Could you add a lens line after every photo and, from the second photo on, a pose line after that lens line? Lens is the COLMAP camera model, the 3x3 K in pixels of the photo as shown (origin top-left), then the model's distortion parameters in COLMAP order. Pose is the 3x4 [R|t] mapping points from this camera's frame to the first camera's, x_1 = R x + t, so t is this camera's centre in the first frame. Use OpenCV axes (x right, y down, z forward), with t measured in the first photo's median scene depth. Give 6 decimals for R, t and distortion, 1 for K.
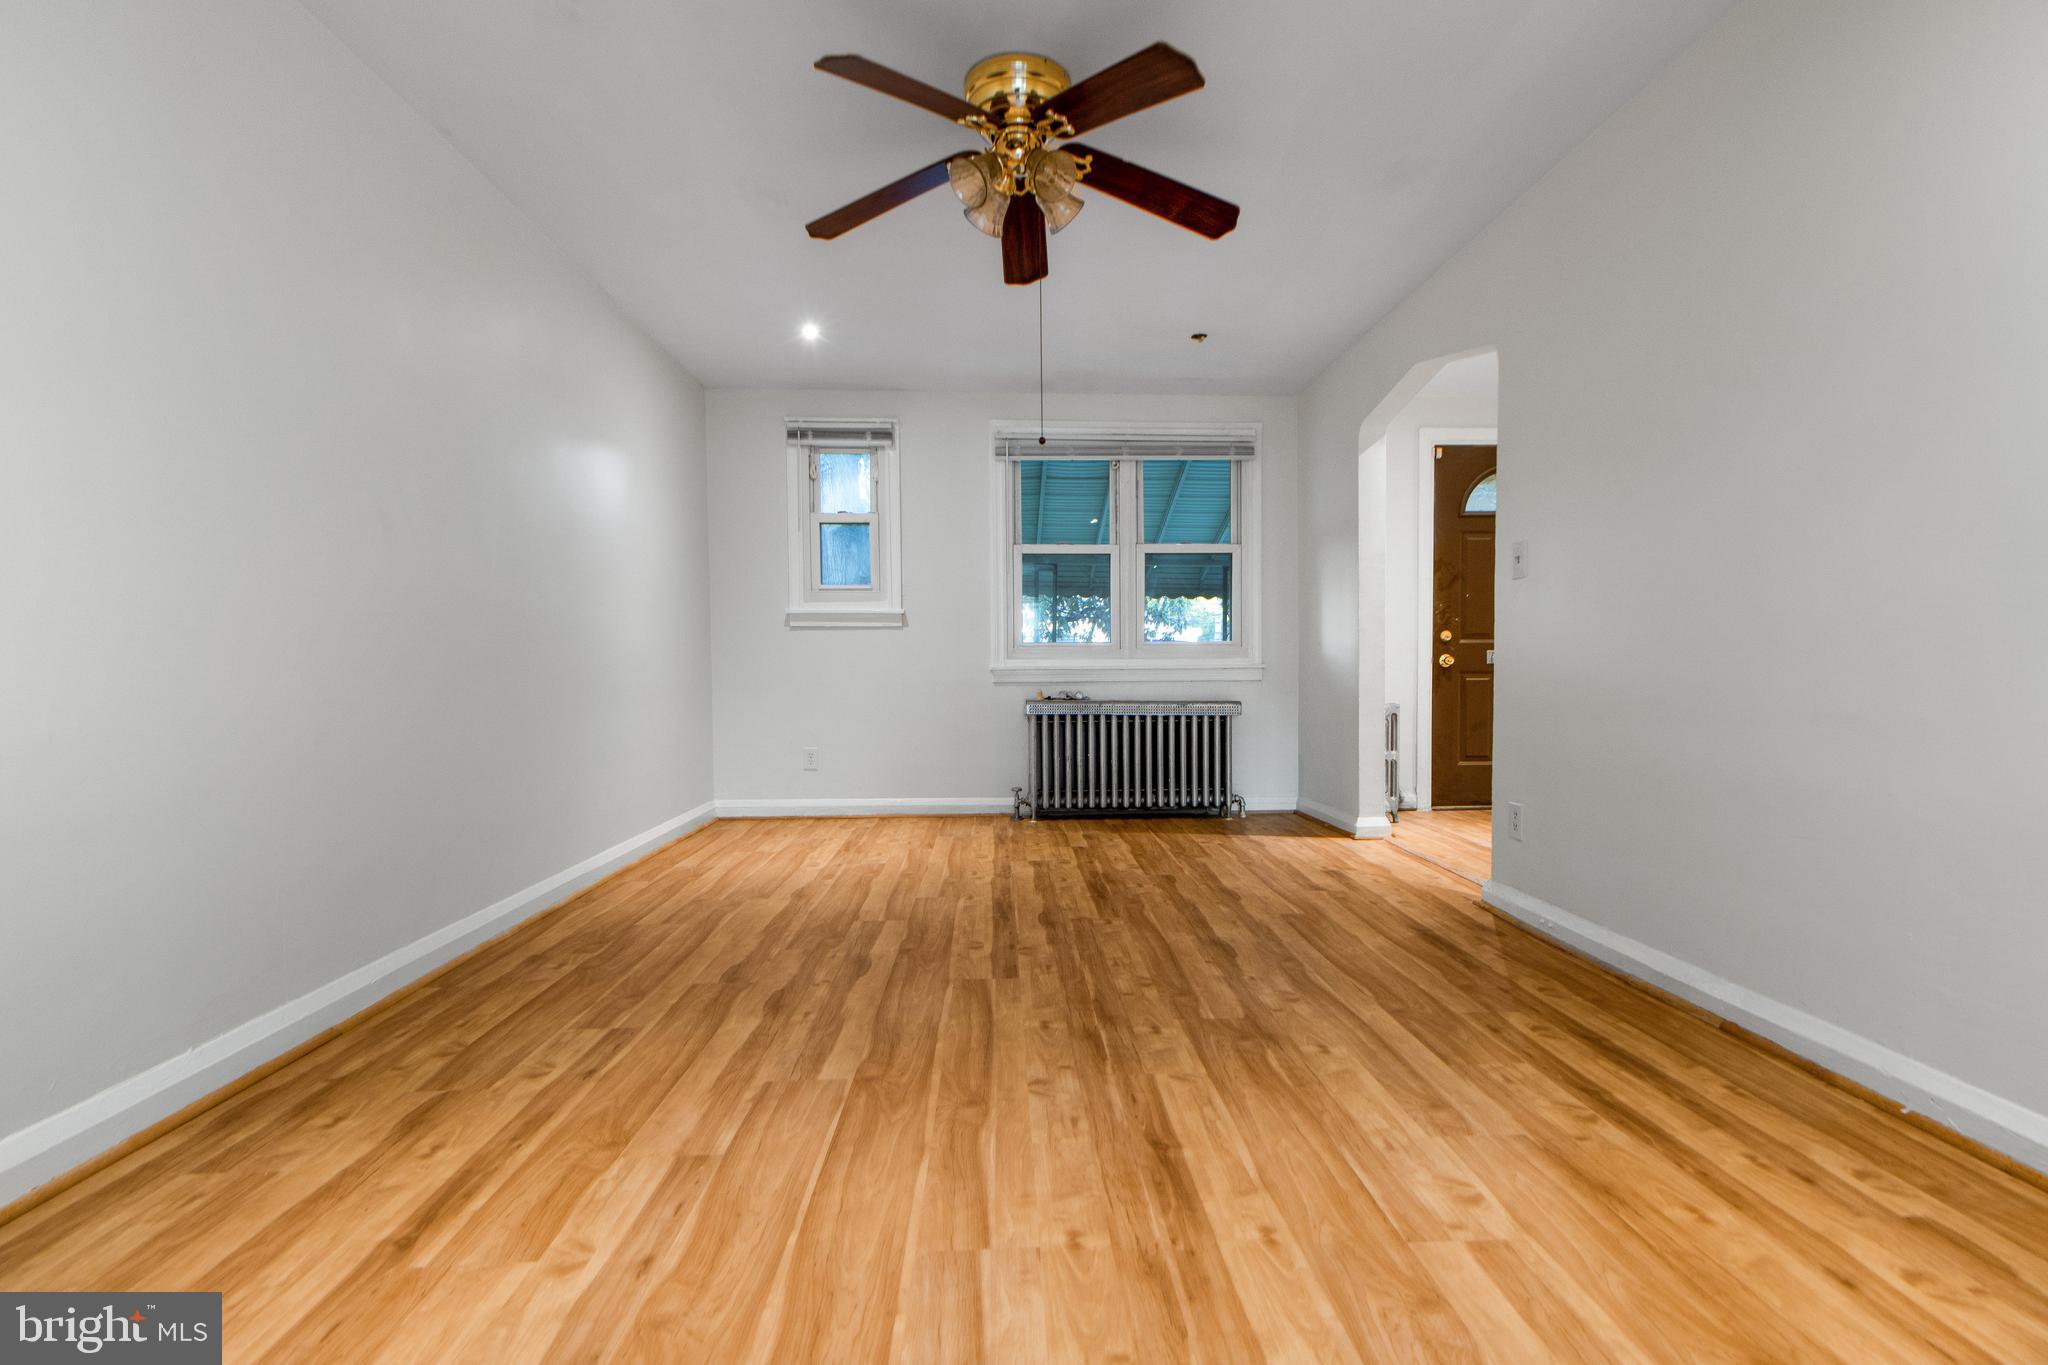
lens RADIAL K [[941.5, 0, 1042.8], [0, 941.5, 697.7], [0, 0, 1]] dist [0.013177, -0.000194]
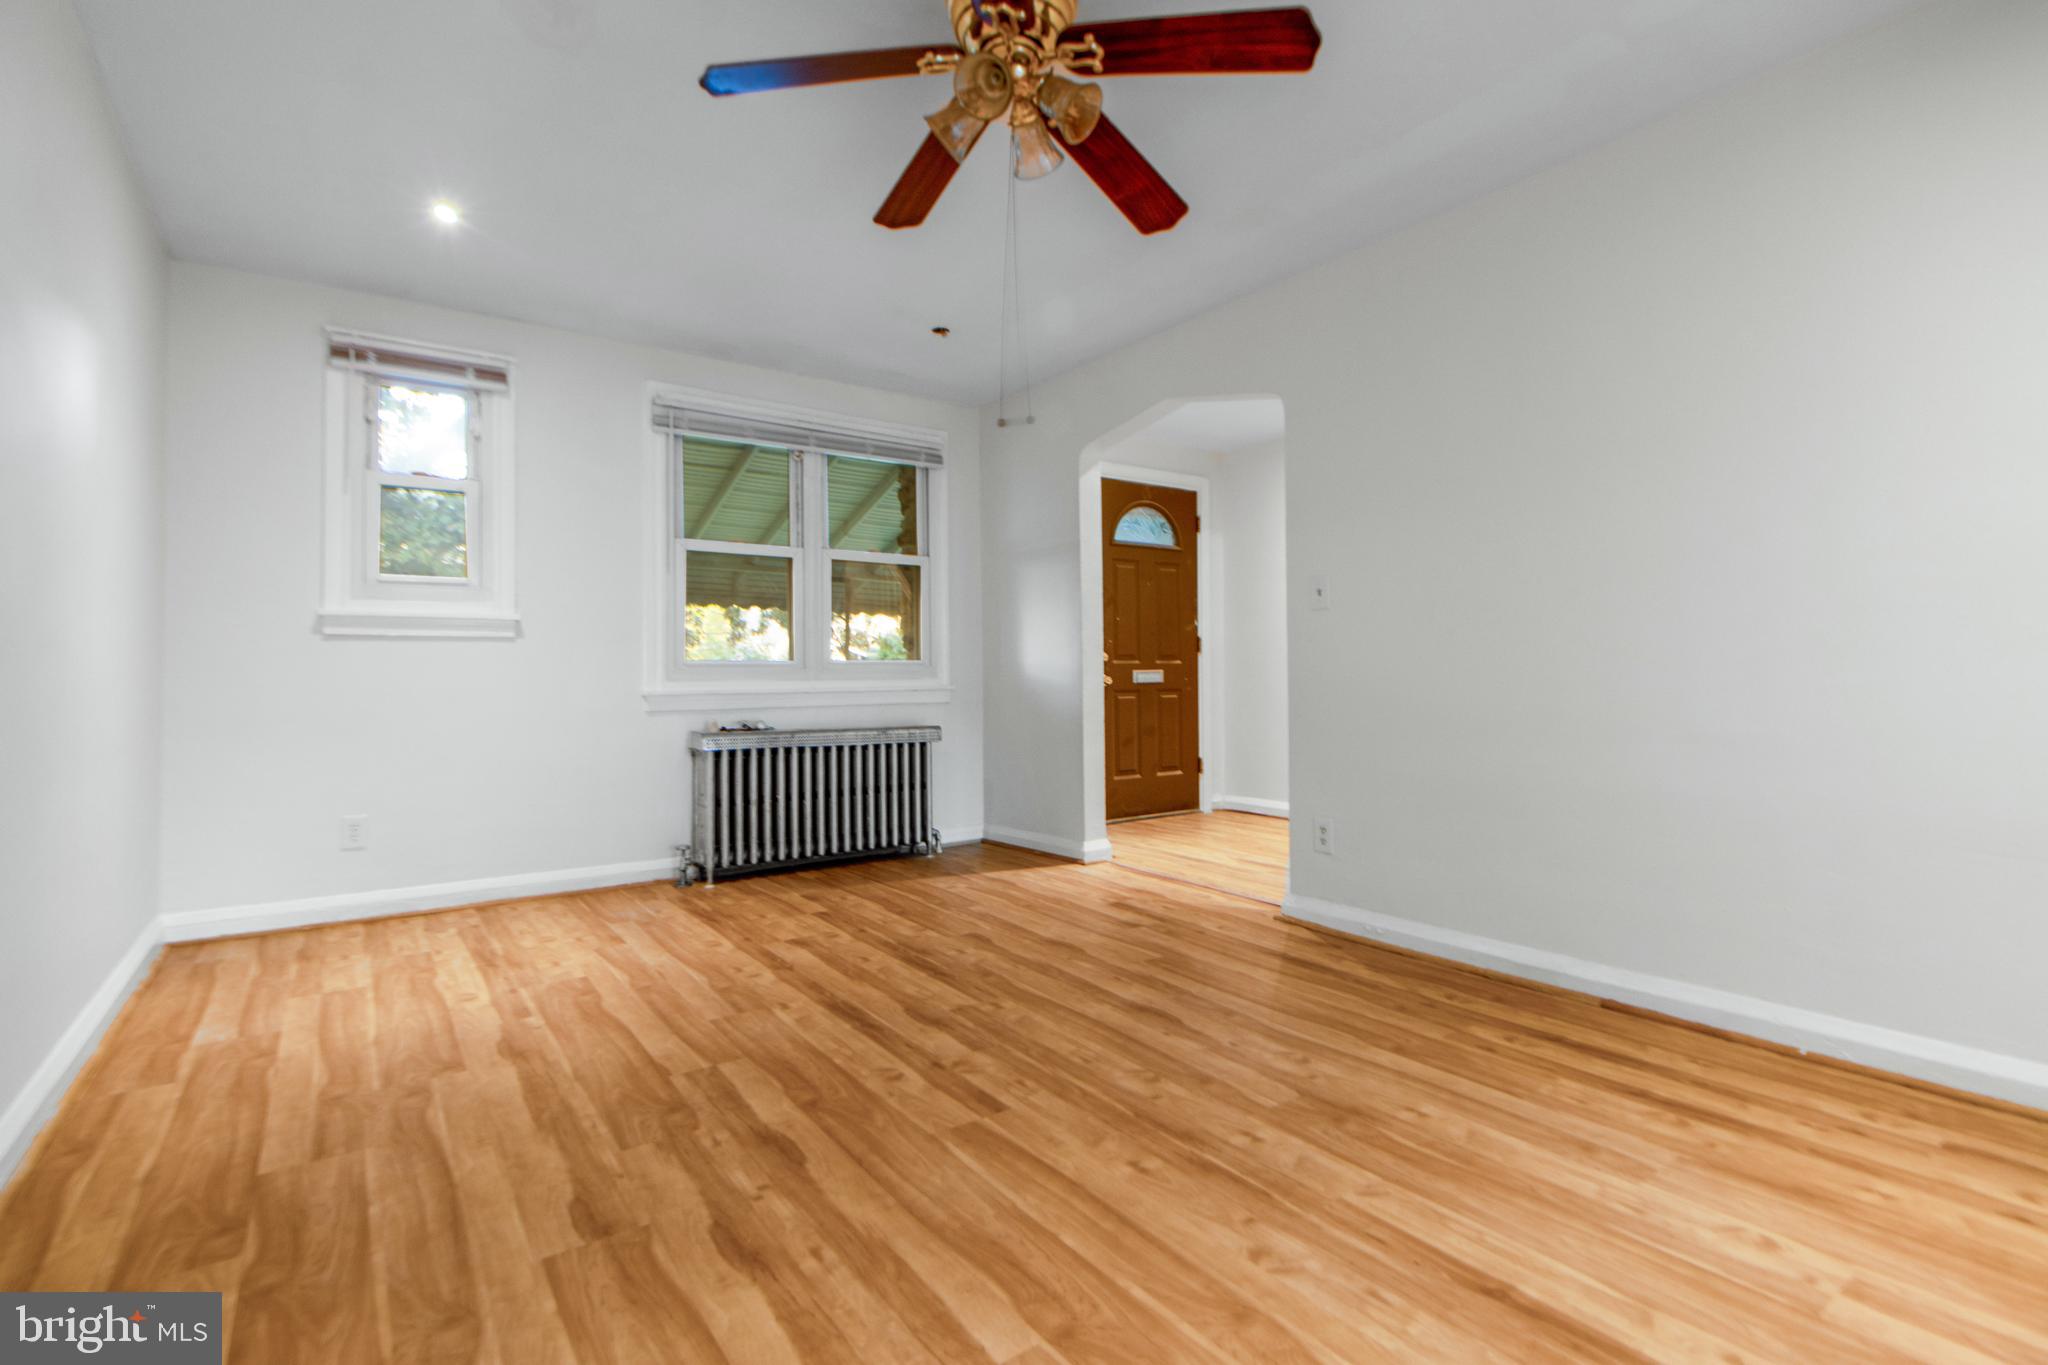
lens RADIAL K [[958.5, 0, 1043.6], [0, 958.5, 652.5], [0, 0, 1]] dist [0.012498, -0.000686]
pose [[0.836834, 0.010917, 0.547348, -0.284354], [0.021965, 0.998327, -0.053494, -0.020030], [-0.547016, 0.056788, 0.835194, 0.202925]]
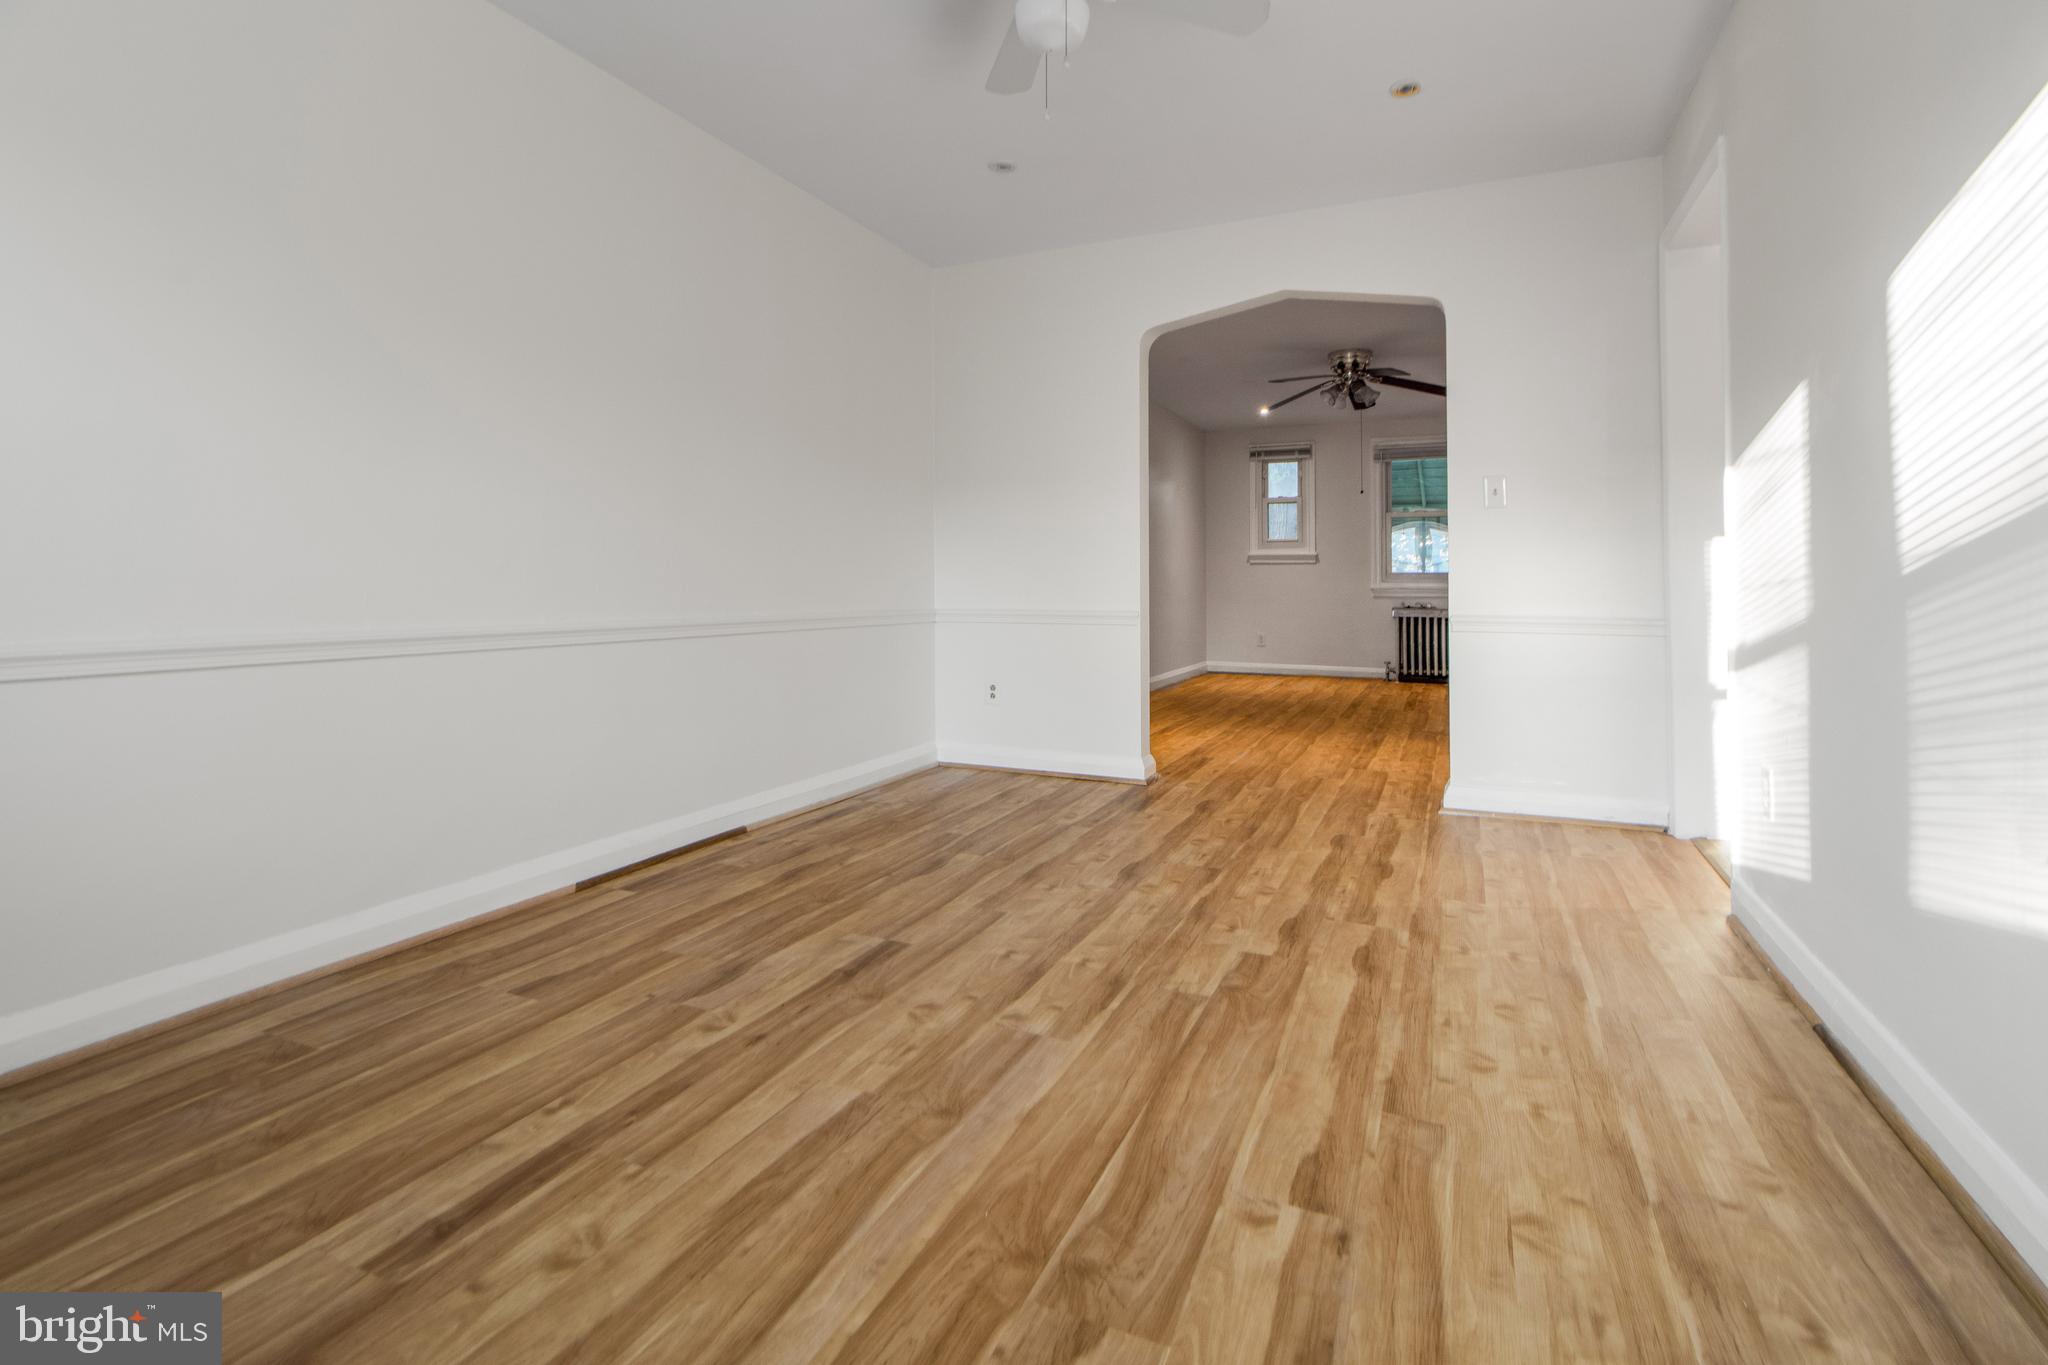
lens RADIAL K [[943.5, 0, 1044.2], [0, 943.5, 564.5], [0, 0, 1]] dist [0.020257, -0.011087]
pose [[0.895998, -0.001286, -0.444055, 0.219899], [-0.024044, 0.998388, -0.051406, 0.034125], [0.443406, 0.056736, 0.894523, -0.962624]]
